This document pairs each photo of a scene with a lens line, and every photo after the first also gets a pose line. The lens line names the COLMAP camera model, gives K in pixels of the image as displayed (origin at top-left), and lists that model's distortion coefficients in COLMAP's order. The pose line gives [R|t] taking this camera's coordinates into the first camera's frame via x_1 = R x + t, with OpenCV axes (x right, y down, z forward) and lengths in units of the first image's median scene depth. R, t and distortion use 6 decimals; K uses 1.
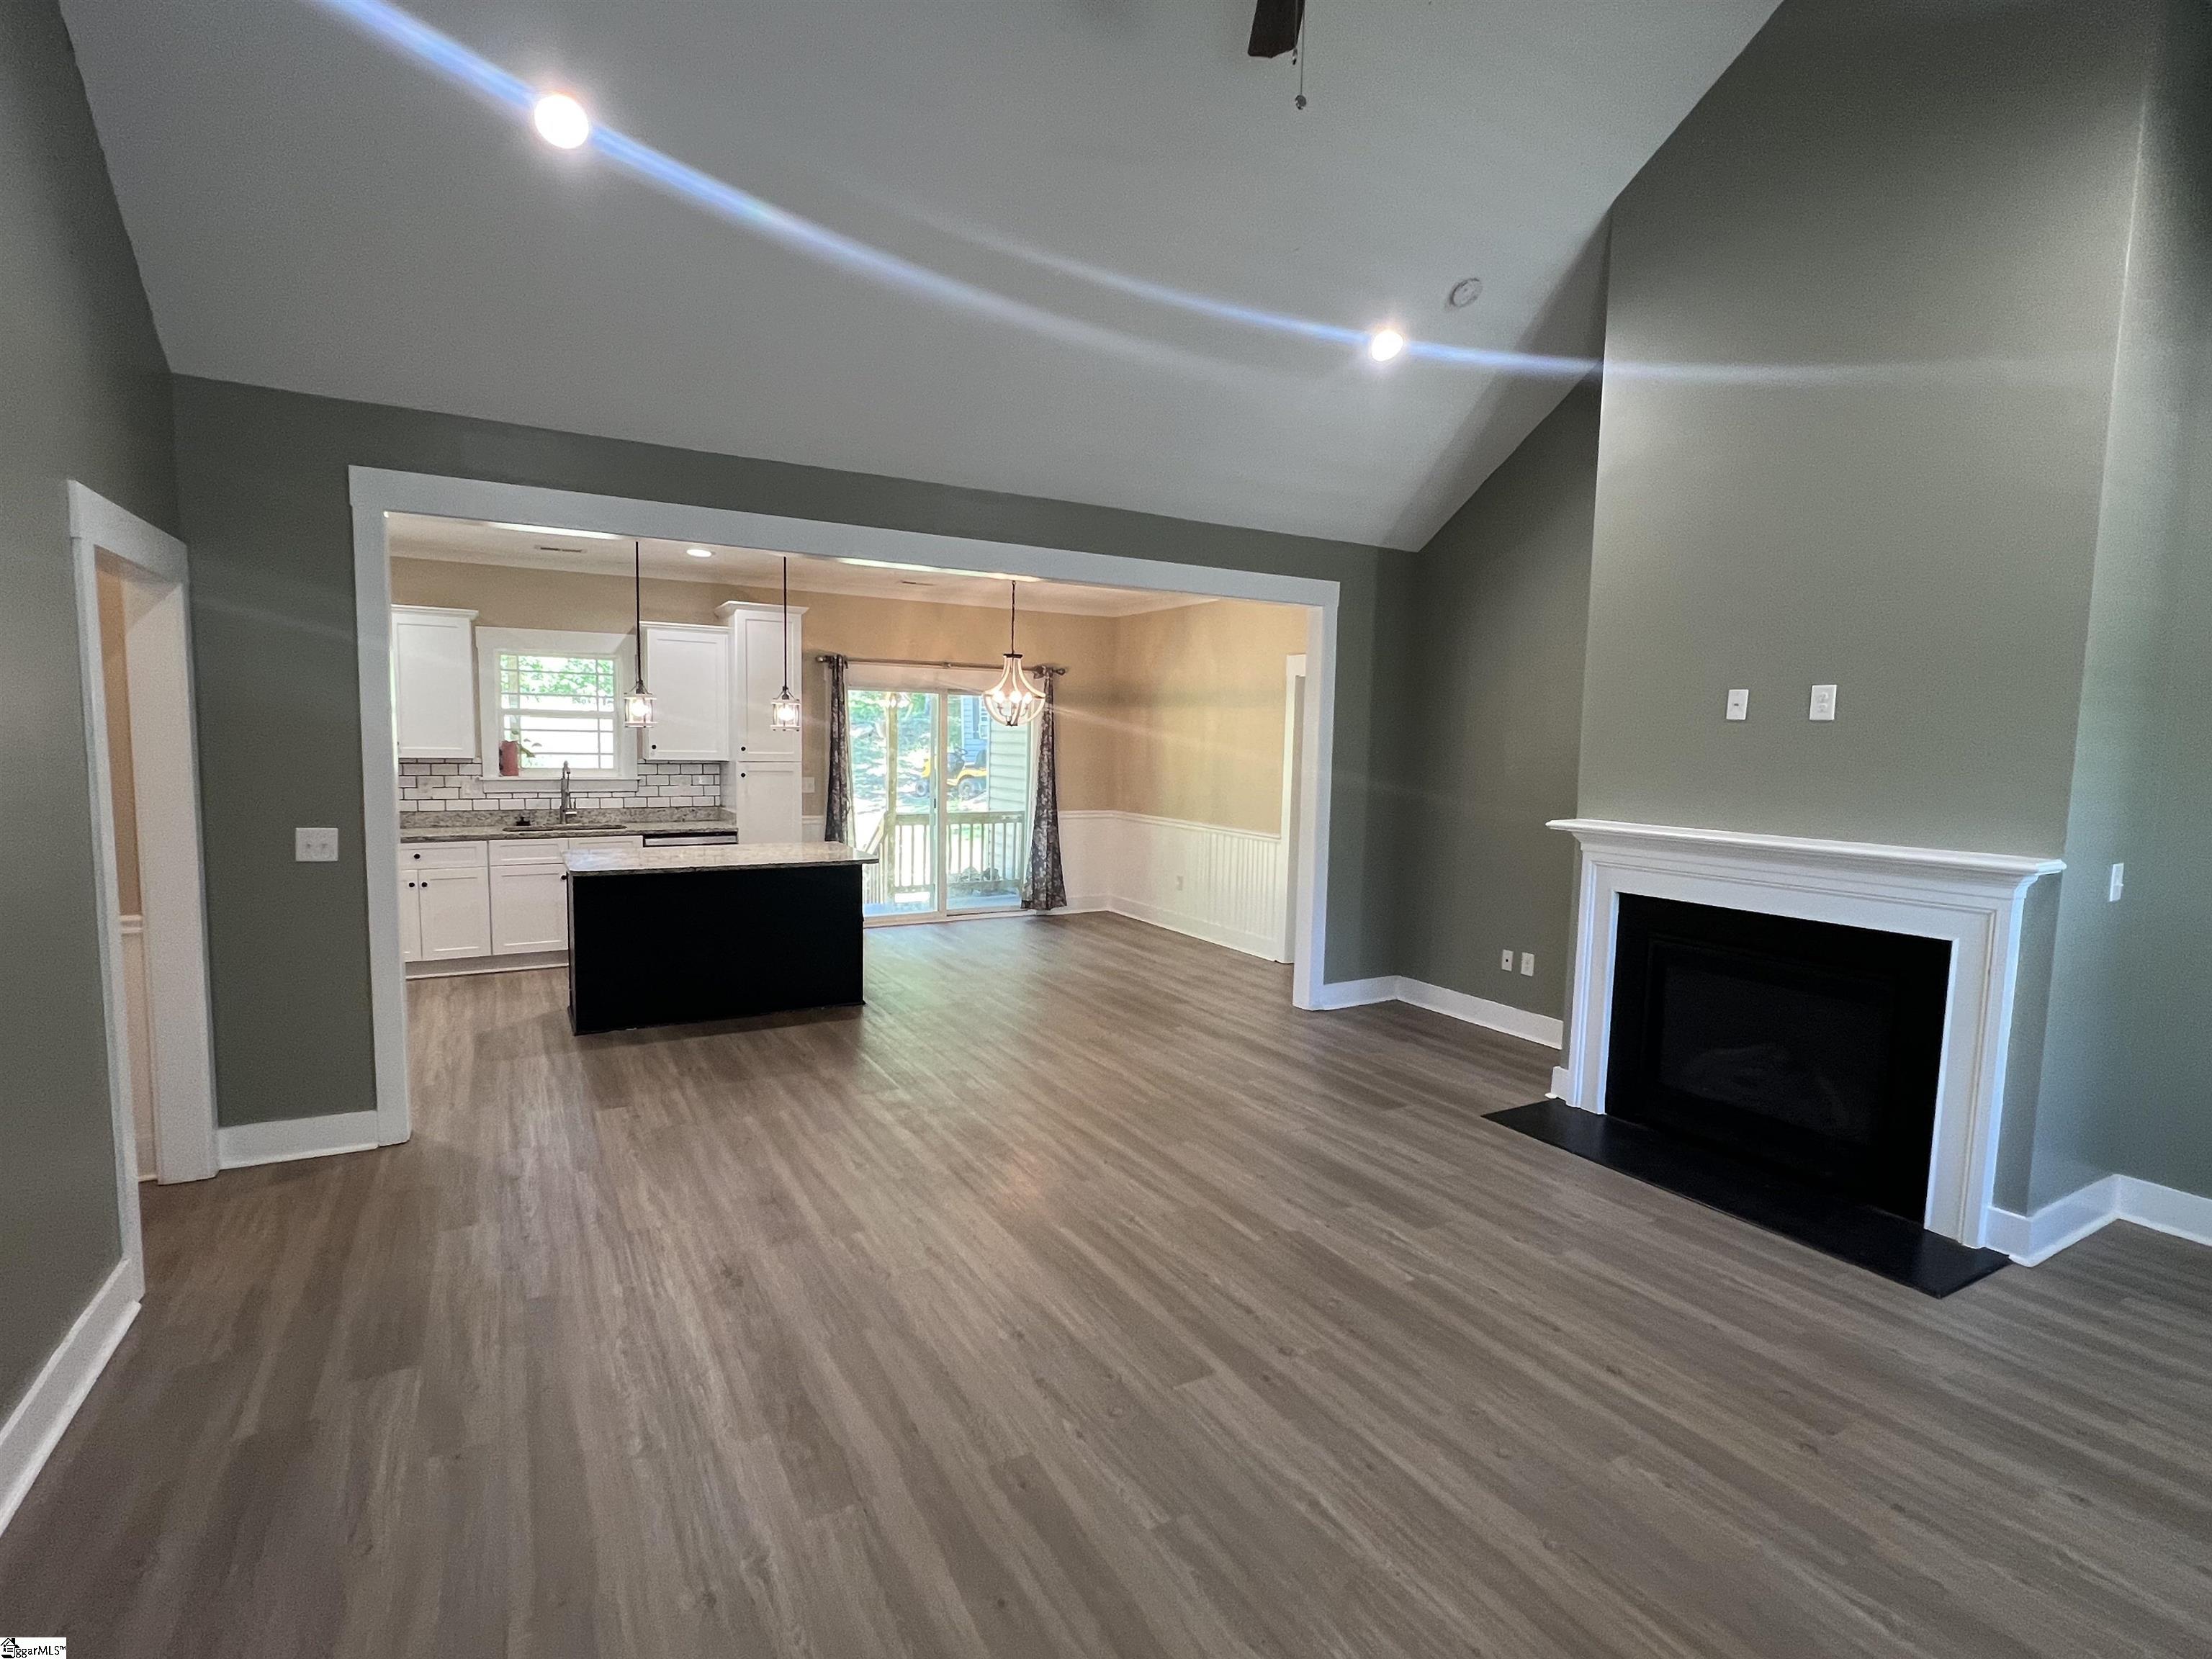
lens RADIAL K [[1058.8, 0, 1107.6], [0, 1058.8, 835.0], [0, 0, 1]] dist [-0.001479, -0.000327]
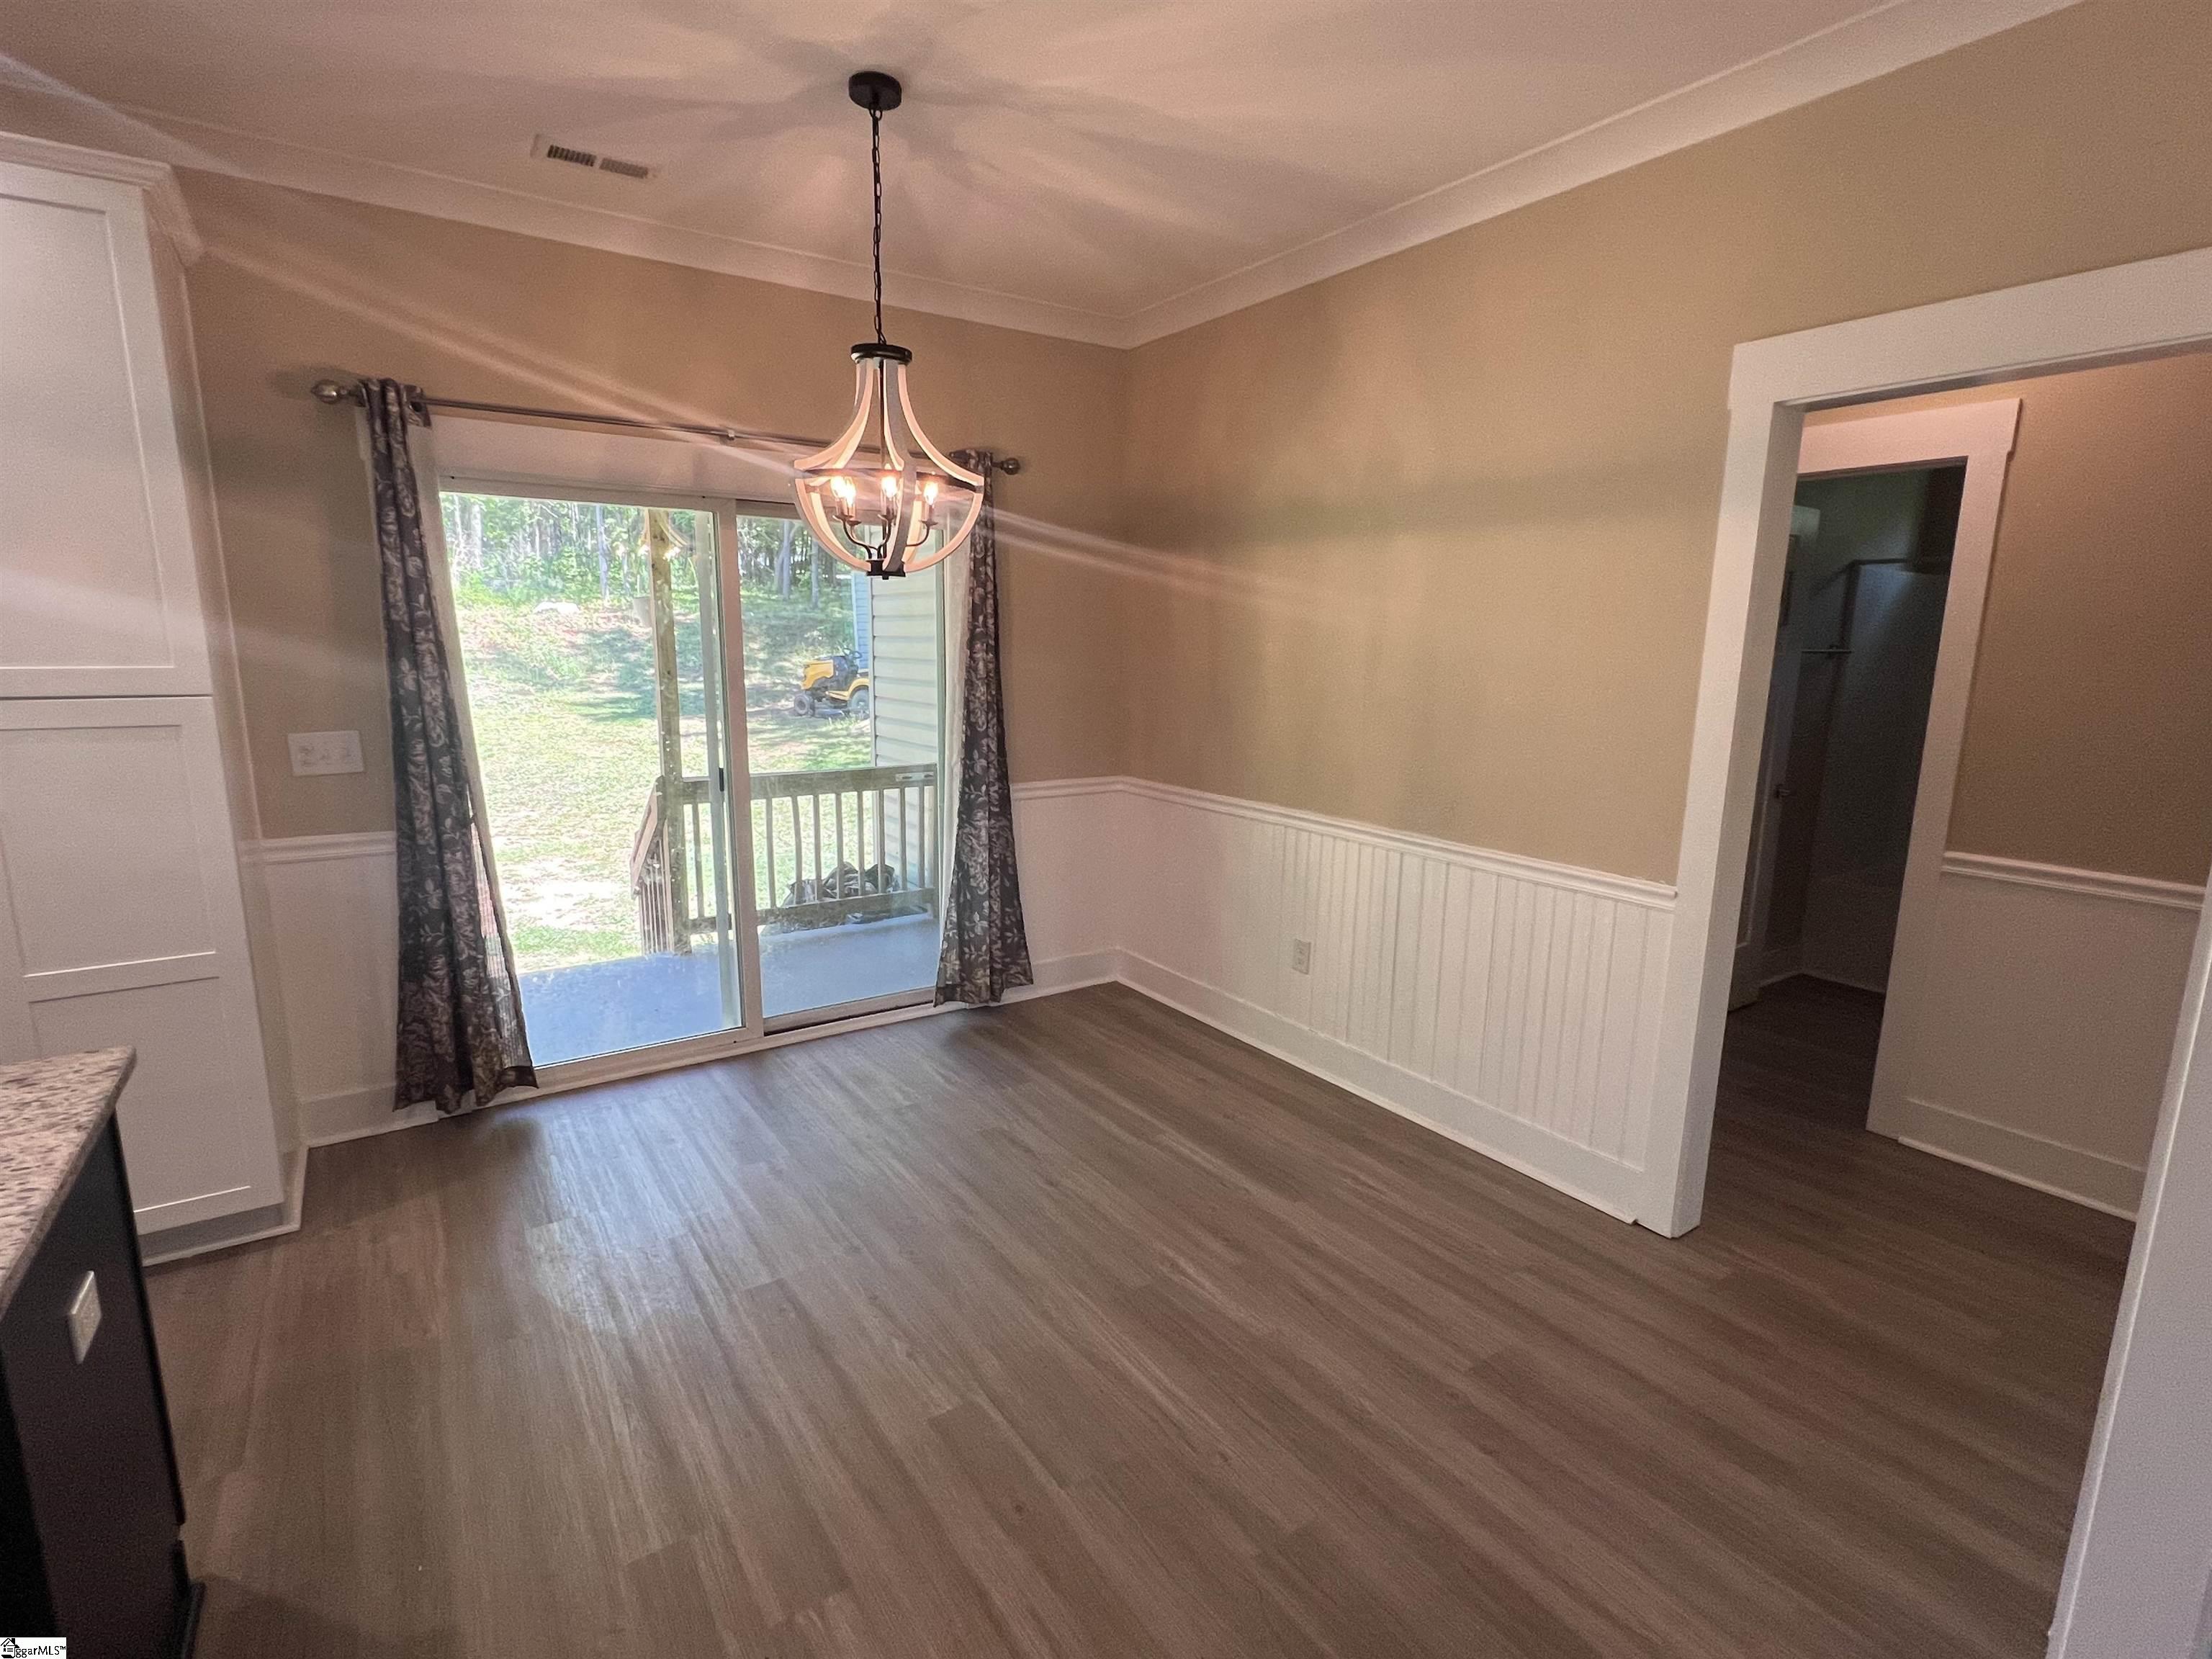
lens RADIAL K [[1058.8, 0, 1107.6], [0, 1058.8, 835.0], [0, 0, 1]] dist [-0.001479, -0.000327]
pose [[0.996972, -0.023318, 0.074183, -0.041454], [0.016384, 0.995555, 0.092745, -0.044673], [-0.076016, -0.091249, 0.992923, 0.571029]]
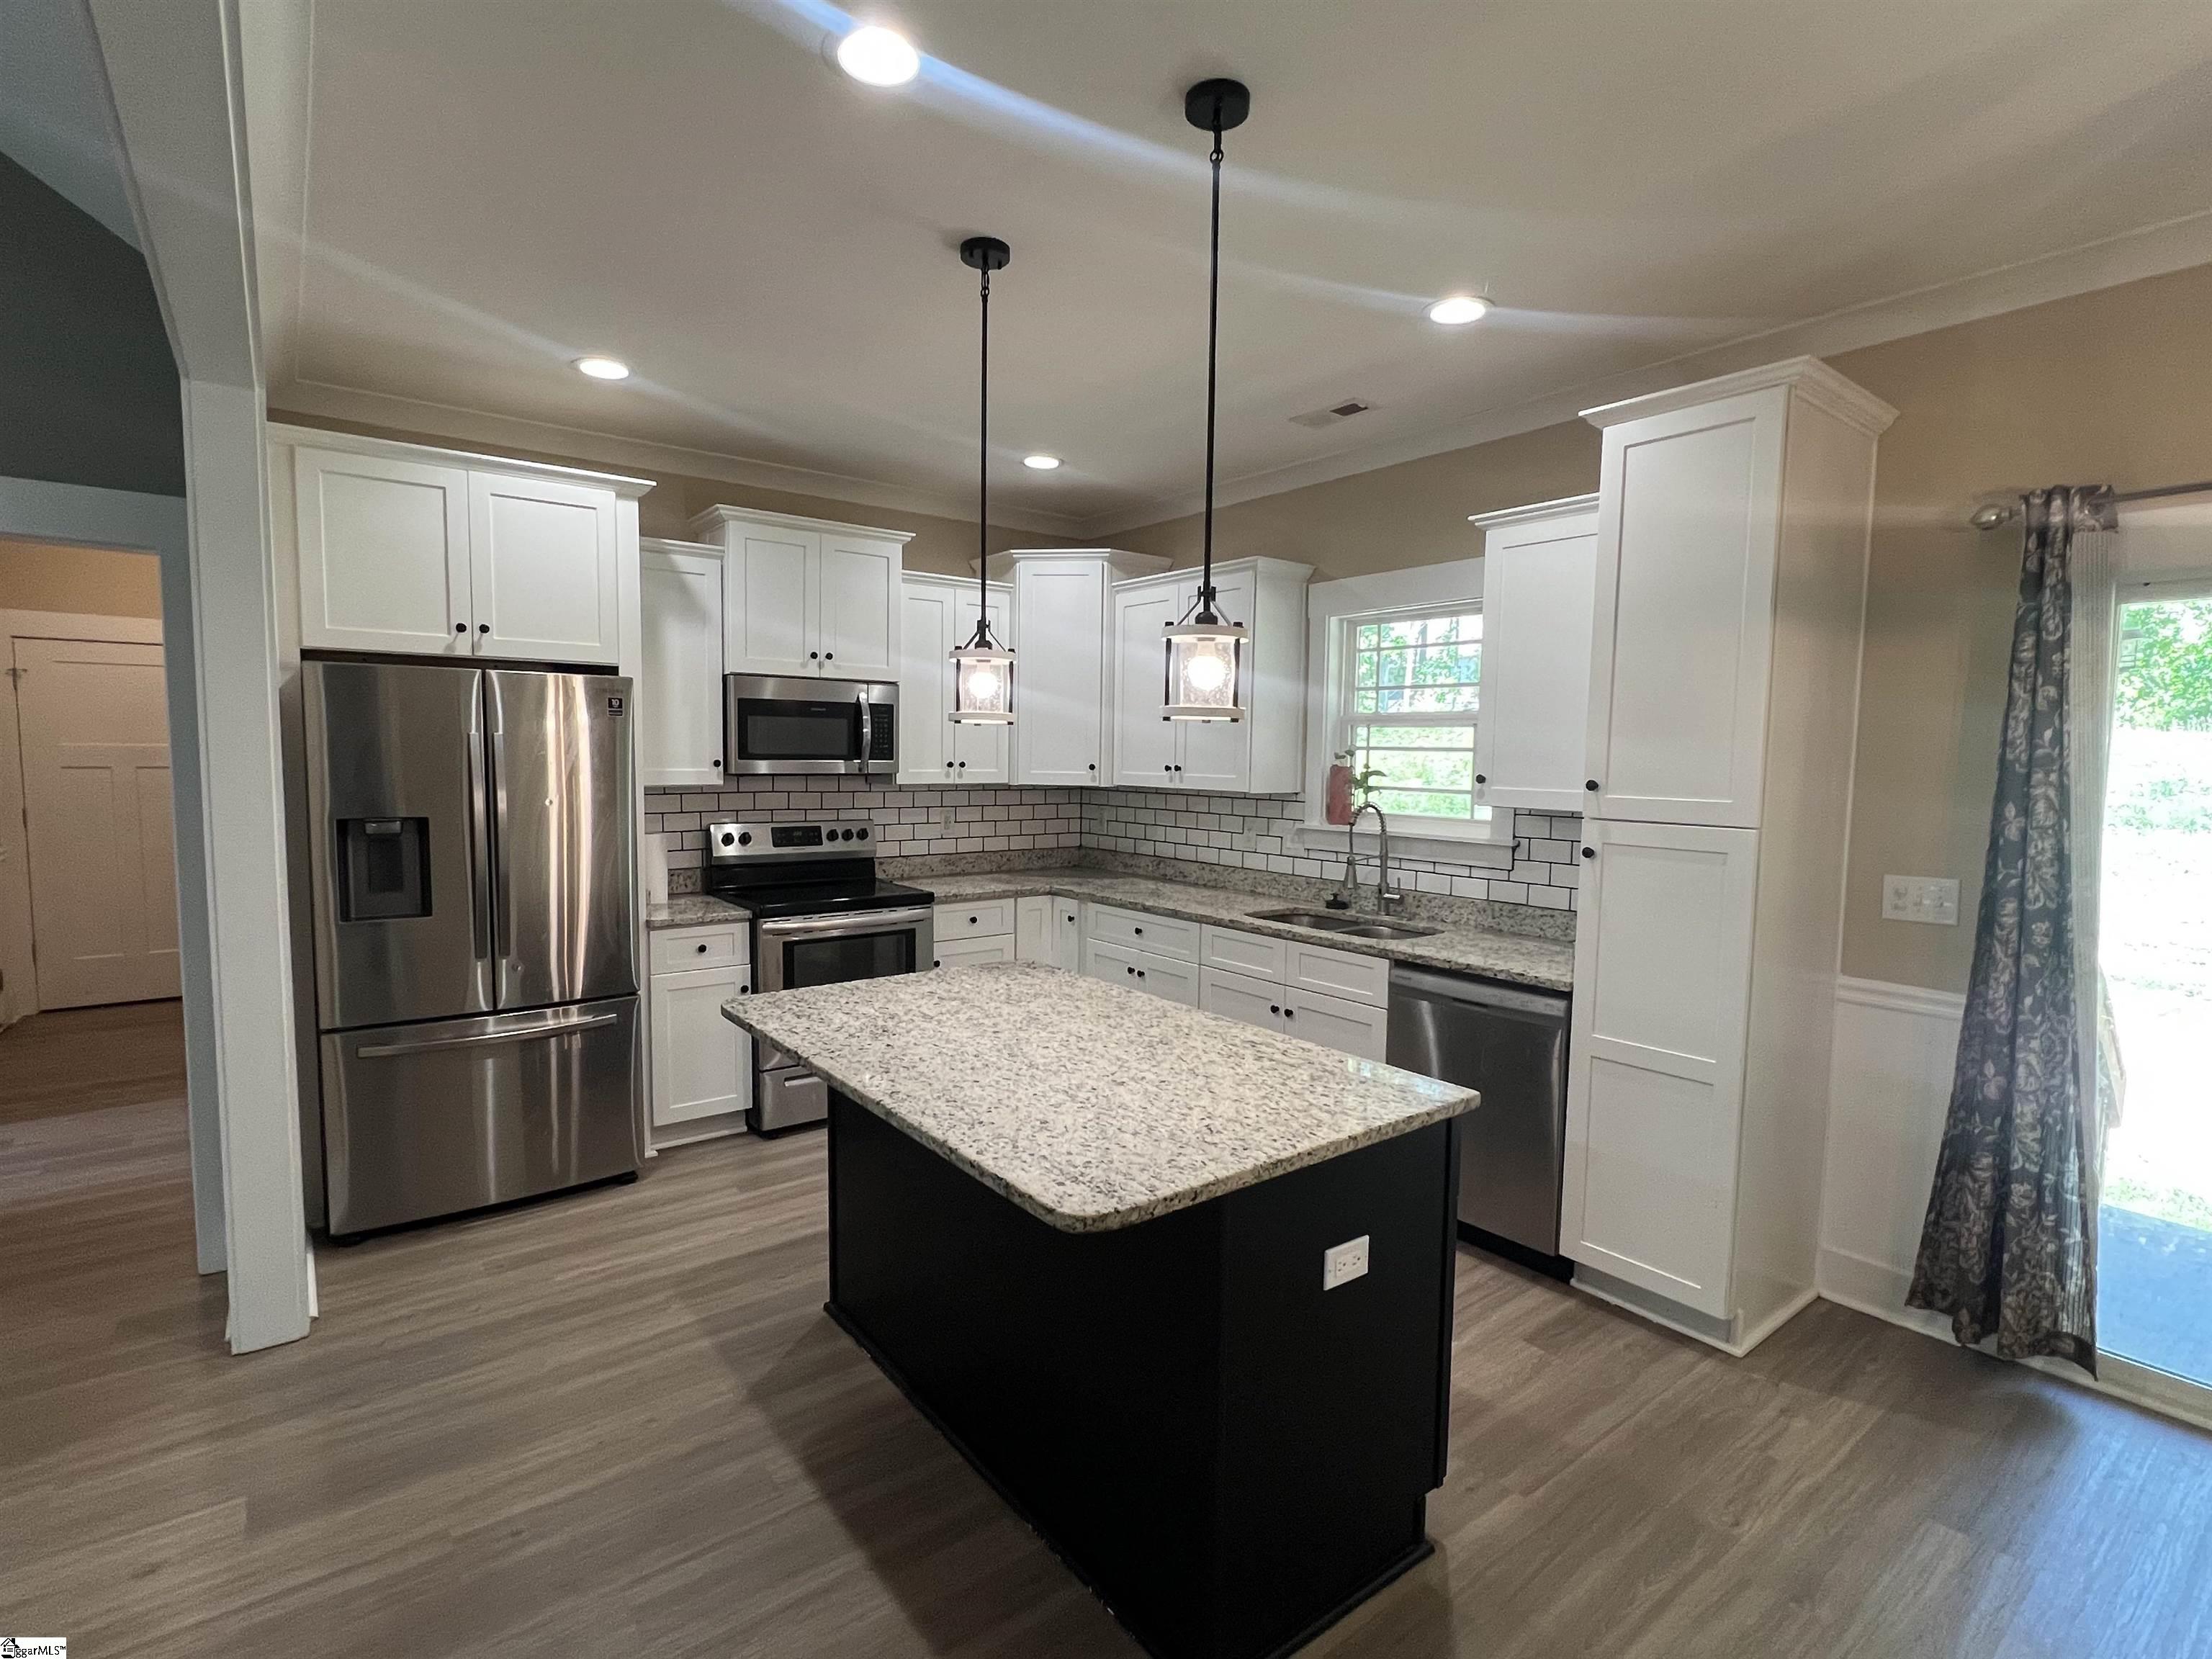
lens RADIAL K [[1058.8, 0, 1107.6], [0, 1058.8, 835.0], [0, 0, 1]] dist [-0.001479, -0.000327]
pose [[0.132072, 0.057814, -0.989553, 0.016307], [-0.103628, 0.993633, 0.044221, -0.051638], [0.985808, 0.096705, 0.137222, 0.644757]]
